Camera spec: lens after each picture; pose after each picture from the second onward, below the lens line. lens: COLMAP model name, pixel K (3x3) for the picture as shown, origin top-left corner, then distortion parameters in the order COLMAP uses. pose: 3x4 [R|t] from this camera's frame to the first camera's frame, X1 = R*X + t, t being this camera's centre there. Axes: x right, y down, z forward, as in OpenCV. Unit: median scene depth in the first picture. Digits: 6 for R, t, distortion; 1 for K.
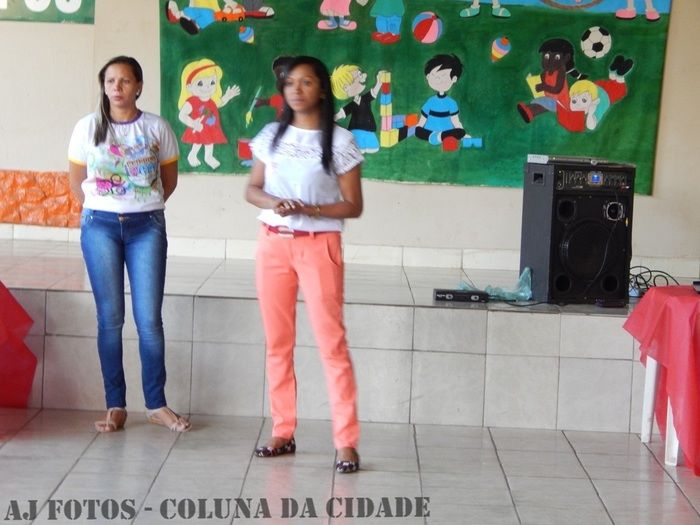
lens RADIAL K [[2471.5, 0, 350.0], [0, 2471.5, 262.5], [0, 0, 1]] dist [0.092573, 1.576265]
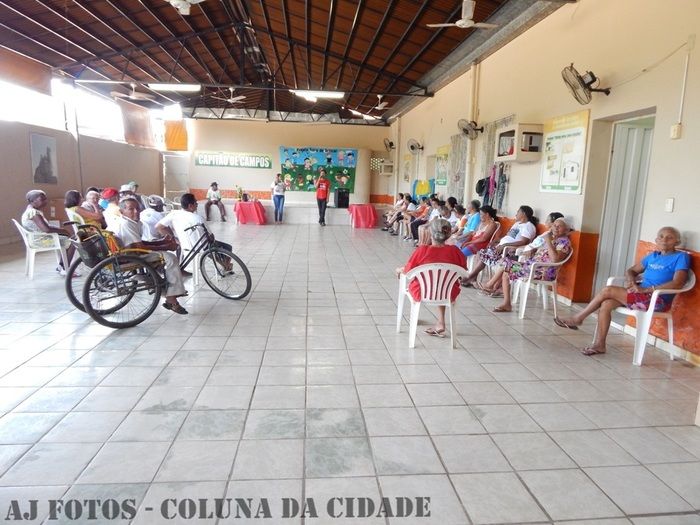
lens RADIAL K [[517.7, 0, 350.7], [0, 517.7, 275.5], [0, 0, 1]] dist [0.003880, 0.003615]
pose [[0.996992, -0.019322, 0.075055, 0.000816], [0.010951, 0.993829, 0.110377, 0.040438], [-0.076725, -0.109223, 0.991052, -0.461133]]
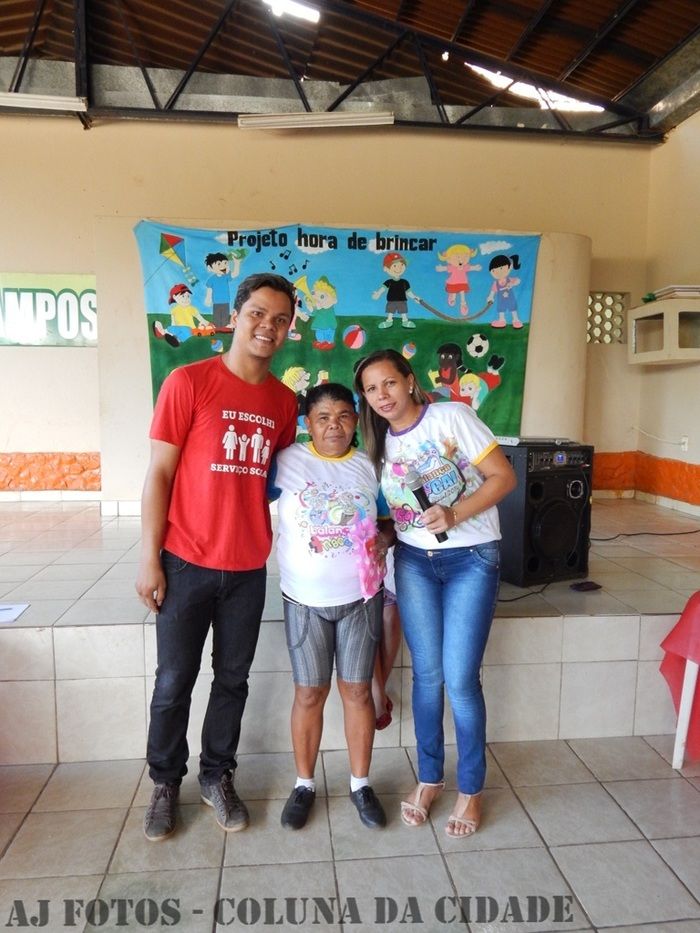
lens RADIAL K [[690.1, 0, 350.0], [0, 690.1, 466.5], [0, 0, 1]] dist [0.003880, 0.003615]
pose [[0.993573, -0.042426, 0.104944, -0.013061], [0.039601, 0.998799, 0.028859, -0.036203], [-0.106042, -0.024518, 0.994059, 0.628435]]
